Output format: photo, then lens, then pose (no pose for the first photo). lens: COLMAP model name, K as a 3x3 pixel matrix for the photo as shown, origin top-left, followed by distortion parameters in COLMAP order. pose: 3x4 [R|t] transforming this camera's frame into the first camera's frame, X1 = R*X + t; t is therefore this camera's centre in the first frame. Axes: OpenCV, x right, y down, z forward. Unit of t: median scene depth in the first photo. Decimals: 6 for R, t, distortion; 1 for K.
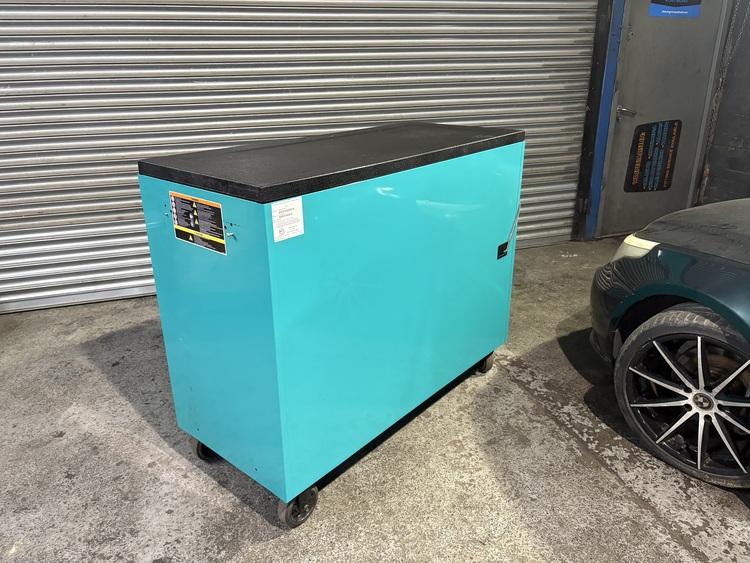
lens RADIAL K [[568.7, 0, 382.0], [0, 568.7, 275.5], [0, 0, 1]] dist [0.049859, -0.054213]
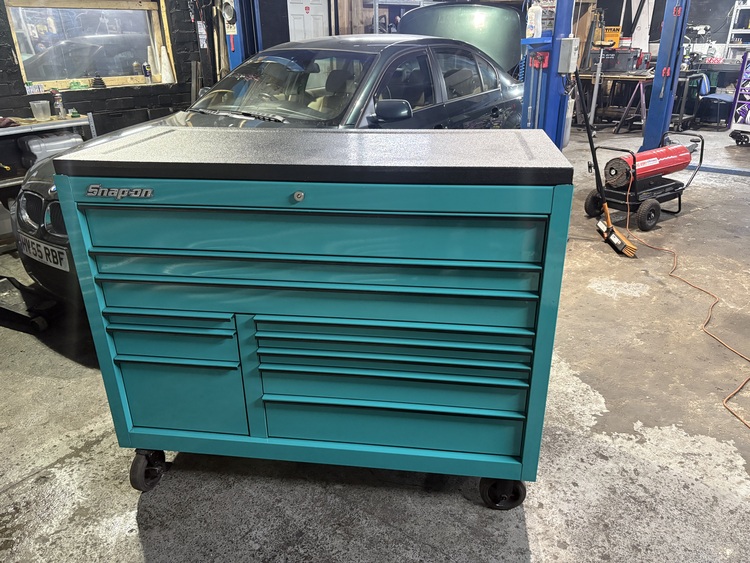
lens RADIAL K [[568.7, 0, 375.0], [0, 568.7, 282.1], [0, 0, 1]] dist [0.049859, -0.054213]
pose [[-0.534577, -0.325210, 0.780043, -0.828928], [0.322428, 0.774700, 0.543948, -0.519079], [-0.781197, 0.542289, -0.309280, 1.350437]]
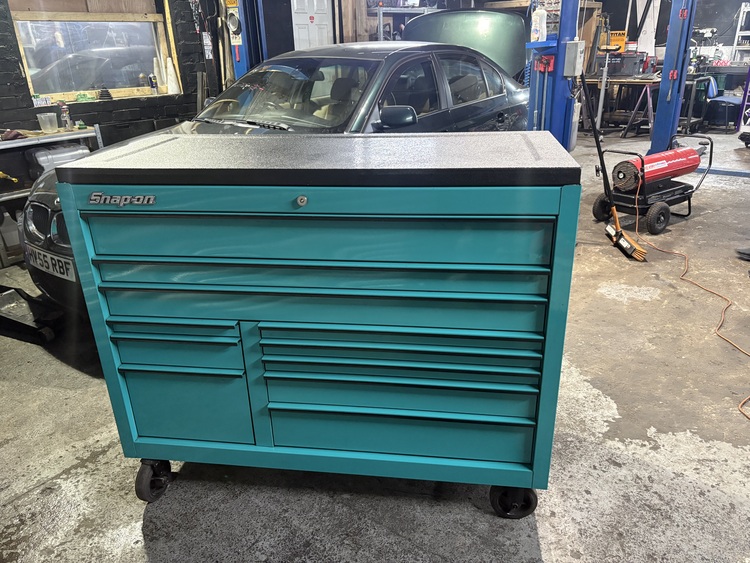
lens RADIAL K [[568.7, 0, 374.9], [0, 568.7, 283.7], [0, 0, 1]] dist [0.049859, -0.054213]
pose [[-0.526998, -0.309341, 0.791569, -0.823361], [0.339121, 0.777498, 0.529617, -0.507449], [-0.779275, 0.547545, -0.304836, 1.346444]]
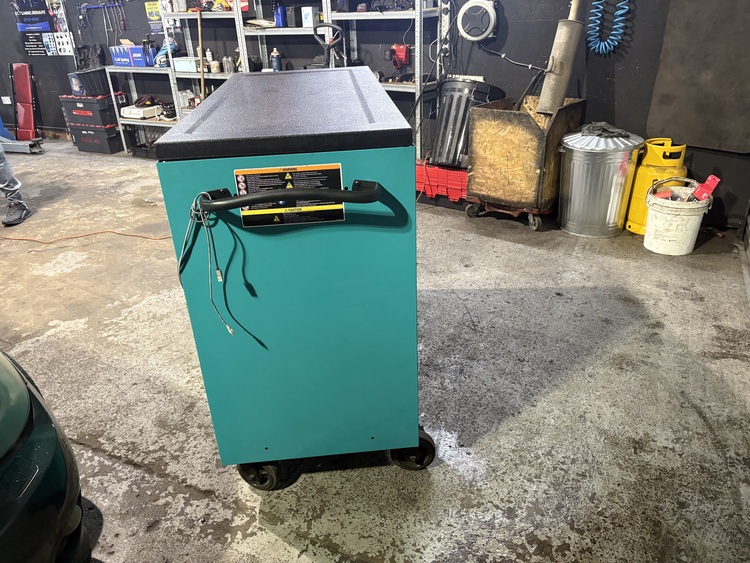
lens RADIAL K [[568.7, 0, 373.1], [0, 568.7, 285.9], [0, 0, 1]] dist [0.049859, -0.054213]
pose [[-0.704844, 0.351652, -0.616065, 0.576209], [-0.213545, 0.723003, 0.657012, -0.660817], [0.676457, 0.594649, -0.434510, 1.727570]]
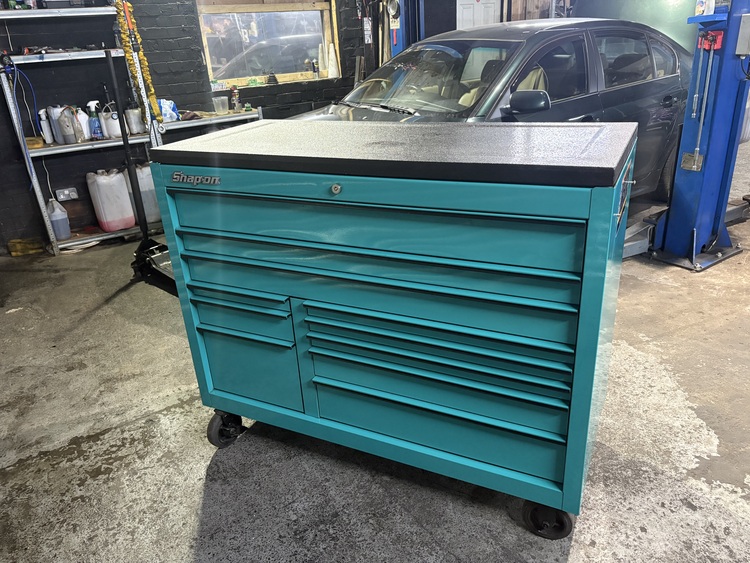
lens RADIAL K [[568.7, 0, 373.5], [0, 568.7, 281.9], [0, 0, 1]] dist [0.049859, -0.054213]
pose [[-0.230837, -0.371593, 0.899240, -0.903102], [0.411293, 0.800305, 0.436291, -0.445727], [-0.881789, 0.470563, -0.031906, 1.175685]]
